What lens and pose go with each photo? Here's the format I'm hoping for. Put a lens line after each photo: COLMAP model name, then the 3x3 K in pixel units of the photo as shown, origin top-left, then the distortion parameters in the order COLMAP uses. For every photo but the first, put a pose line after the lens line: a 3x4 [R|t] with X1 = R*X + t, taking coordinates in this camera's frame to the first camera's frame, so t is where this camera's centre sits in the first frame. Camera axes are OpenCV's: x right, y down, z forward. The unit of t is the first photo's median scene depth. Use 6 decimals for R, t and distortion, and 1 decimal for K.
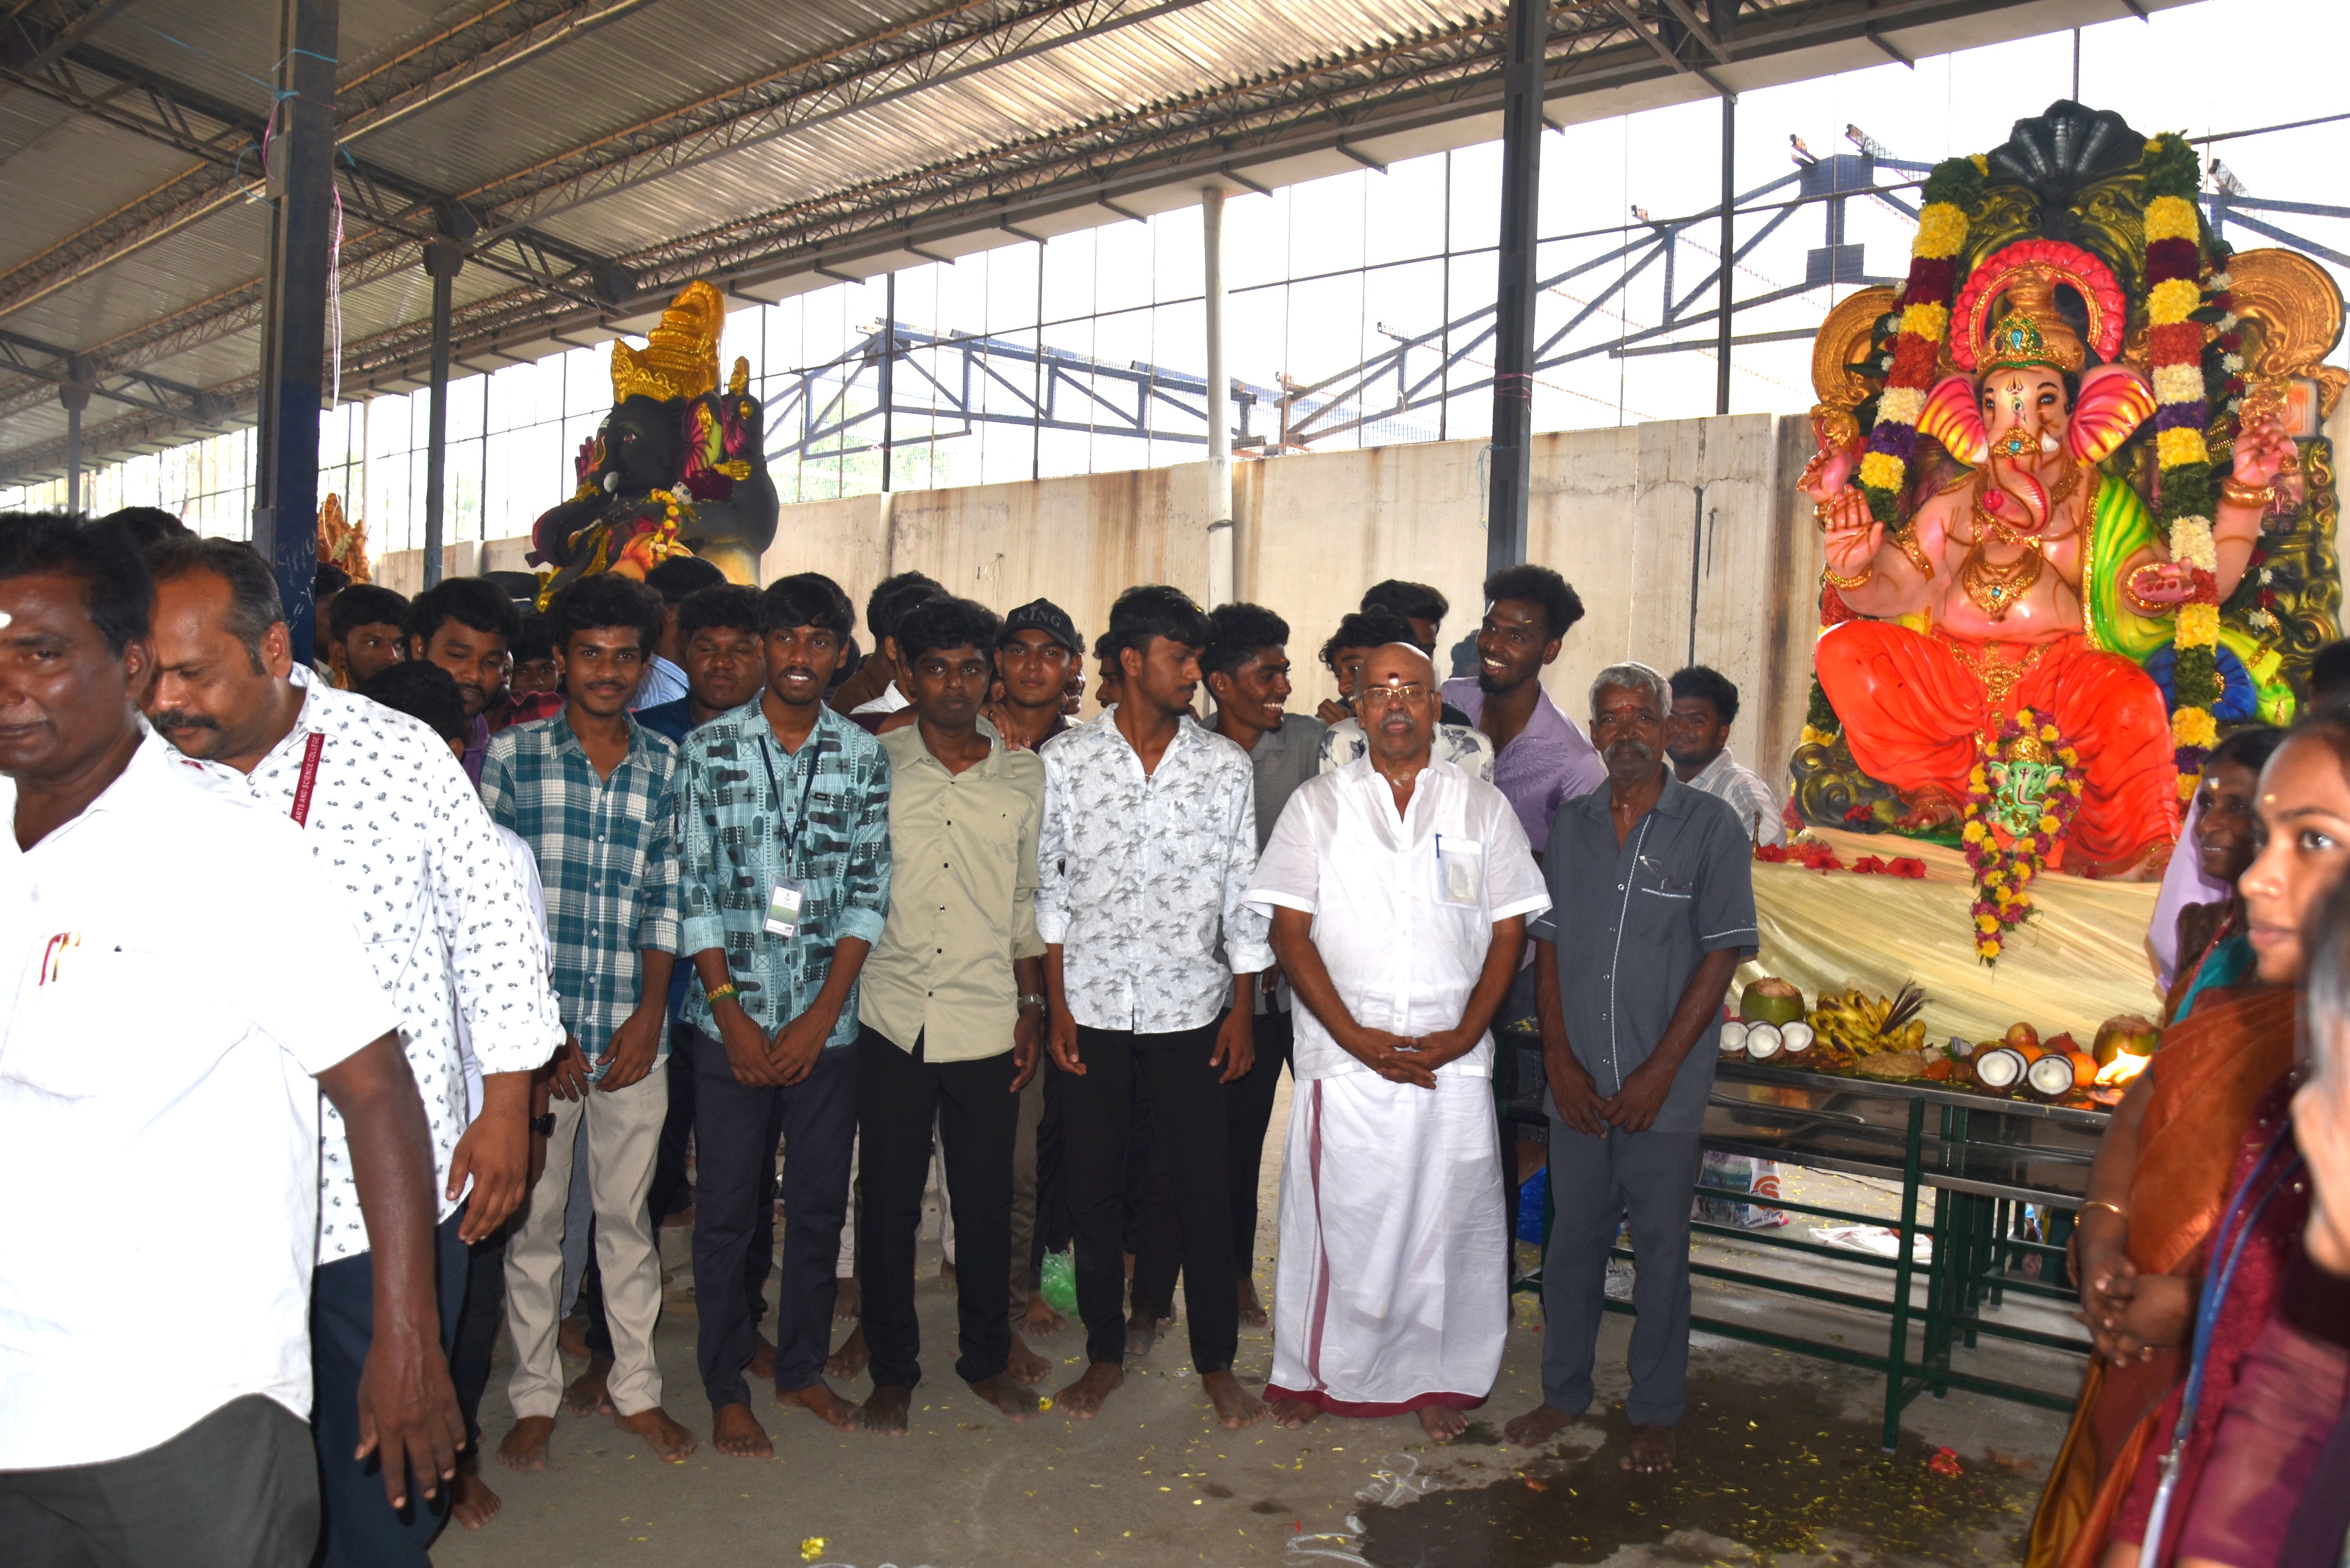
lens RADIAL K [[1830.1, 0, 1199.9], [0, 1830.1, 817.7], [0, 0, 1]] dist [-0.160555, 0.112513]
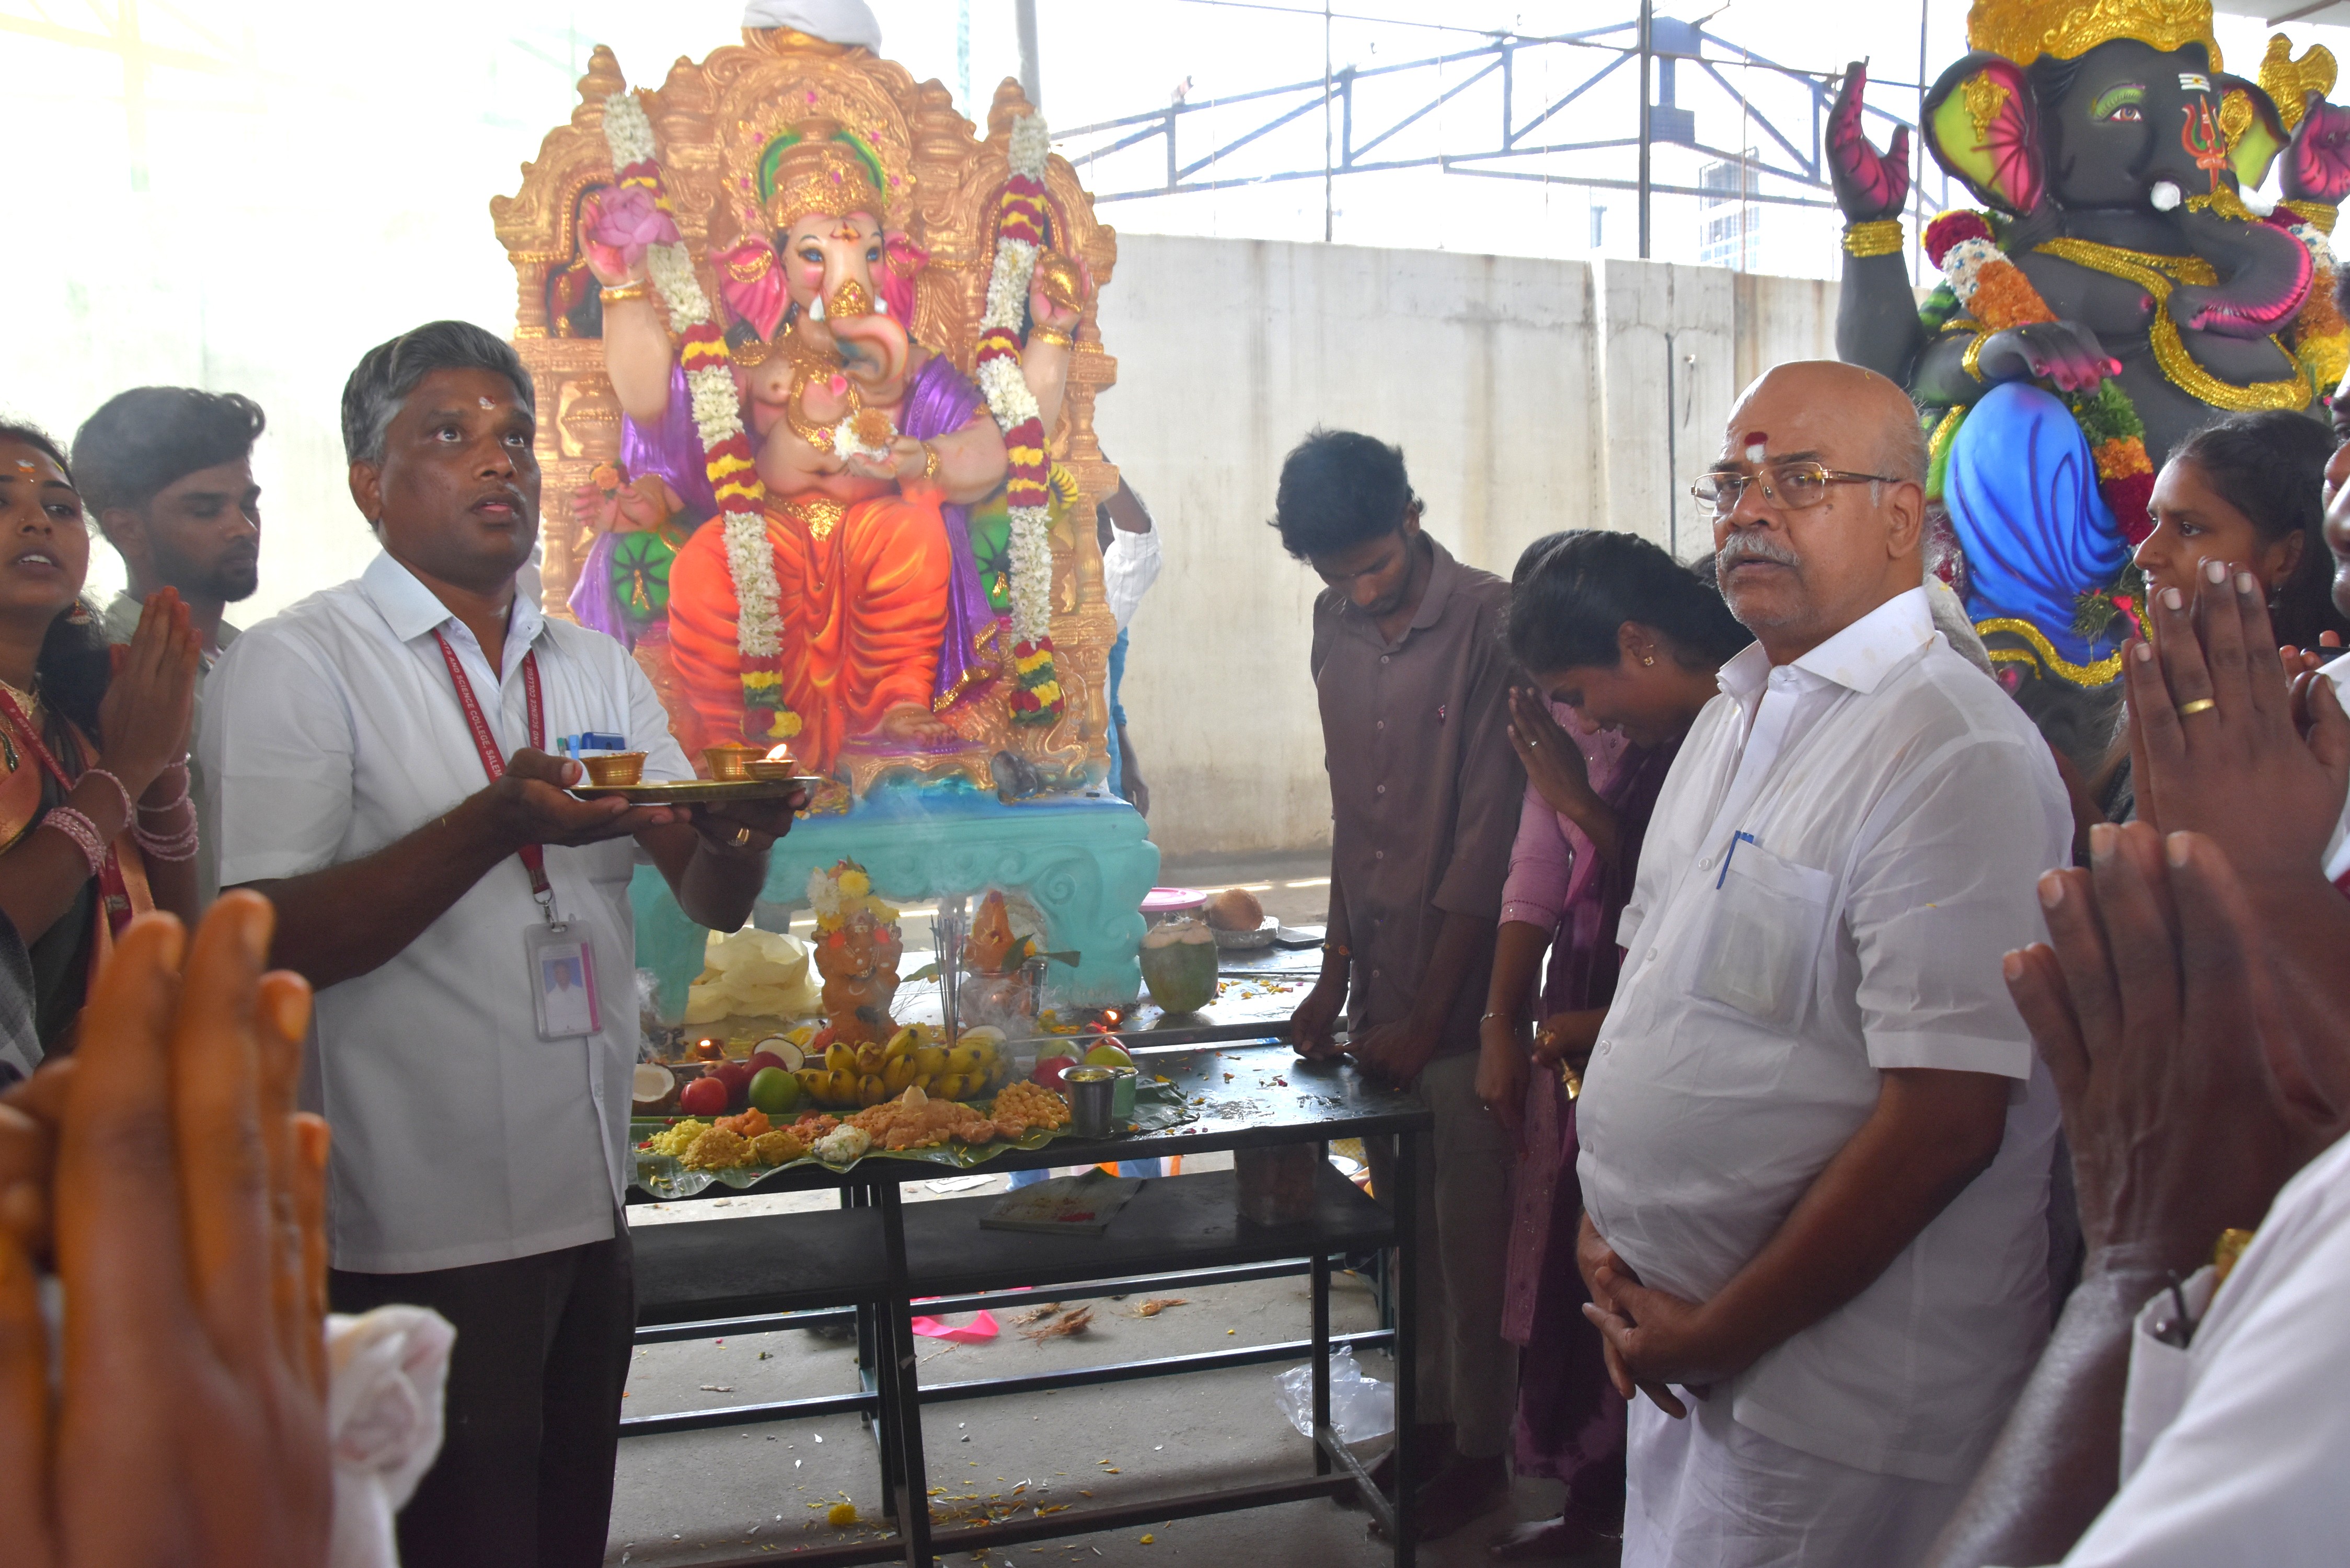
lens RADIAL K [[1830.1, 0, 1199.9], [0, 1830.1, 817.7], [0, 0, 1]] dist [-0.160555, 0.112513]
pose [[0.493488, -0.145168, 0.857552, -0.684653], [0.070806, 0.989405, 0.126743, -0.060112], [-0.866866, -0.001826, 0.498538, 0.686128]]
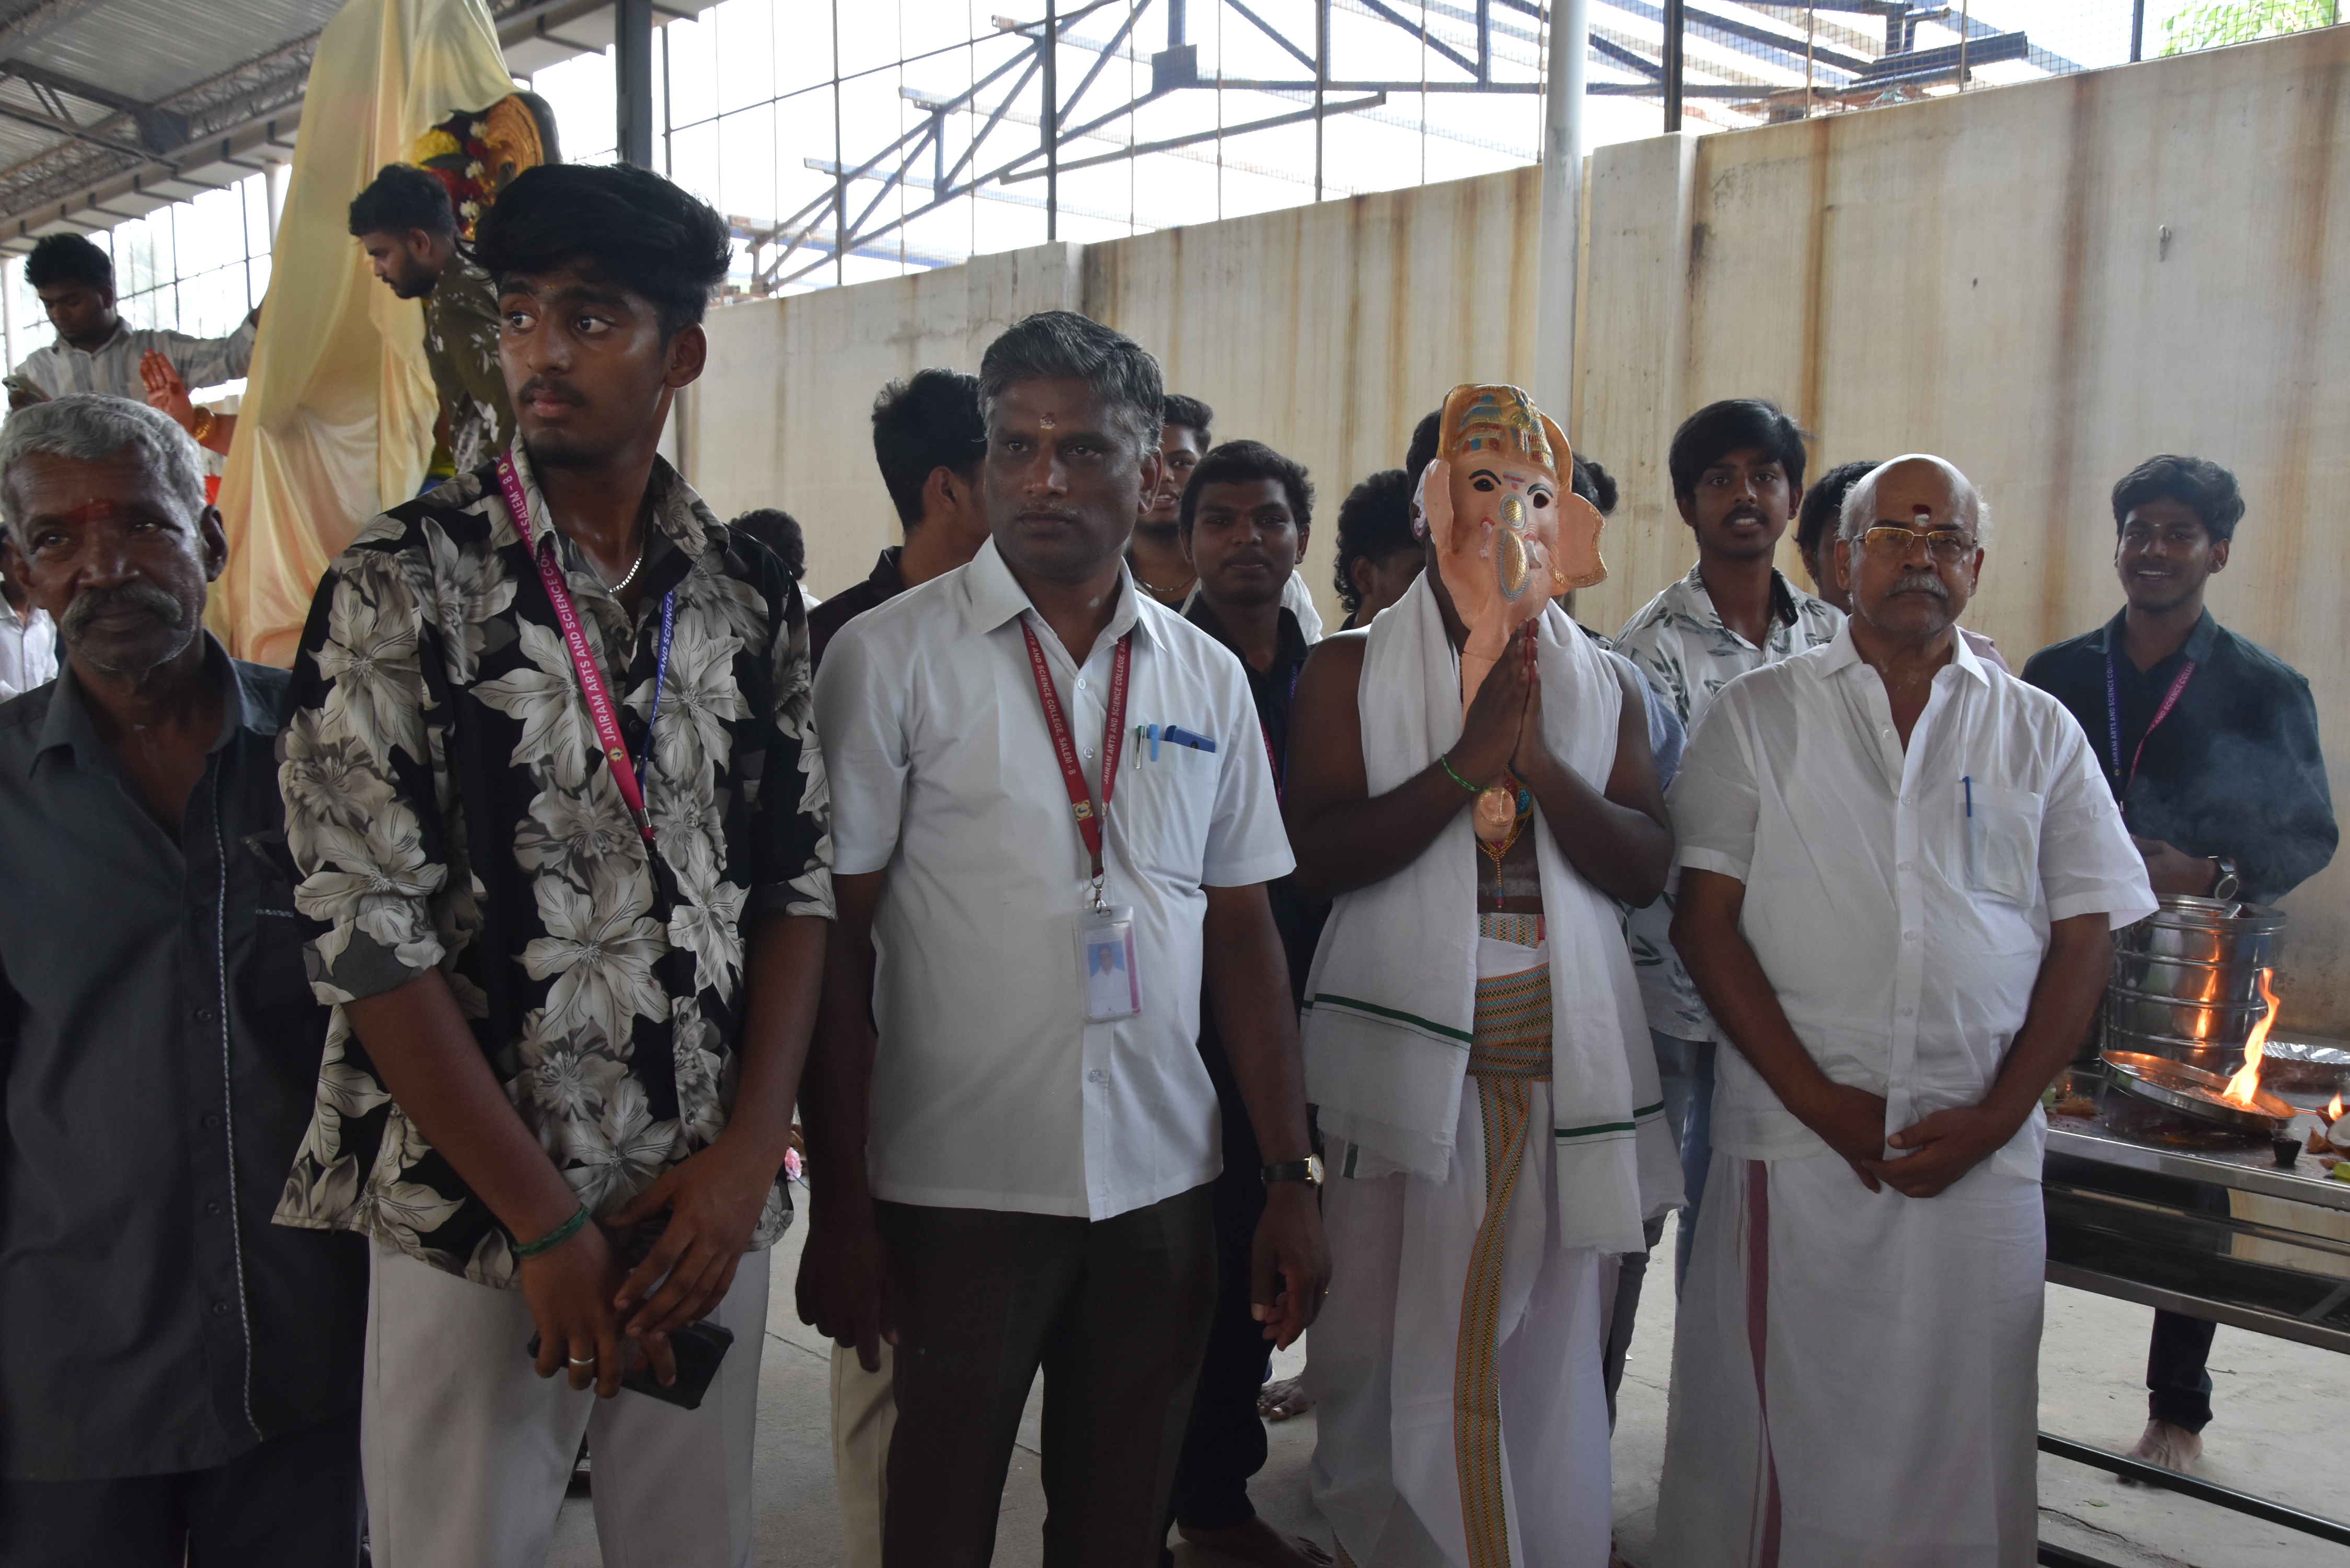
lens RADIAL K [[2102.5, 0, 1179.3], [0, 2102.5, 844.2], [0, 0, 1]] dist [-0.124833, 0.170519]
pose [[0.996446, -0.017779, -0.082335, 0.418736], [0.023000, 0.997755, 0.062898, 0.017638], [0.081032, -0.064568, 0.994618, -0.080441]]
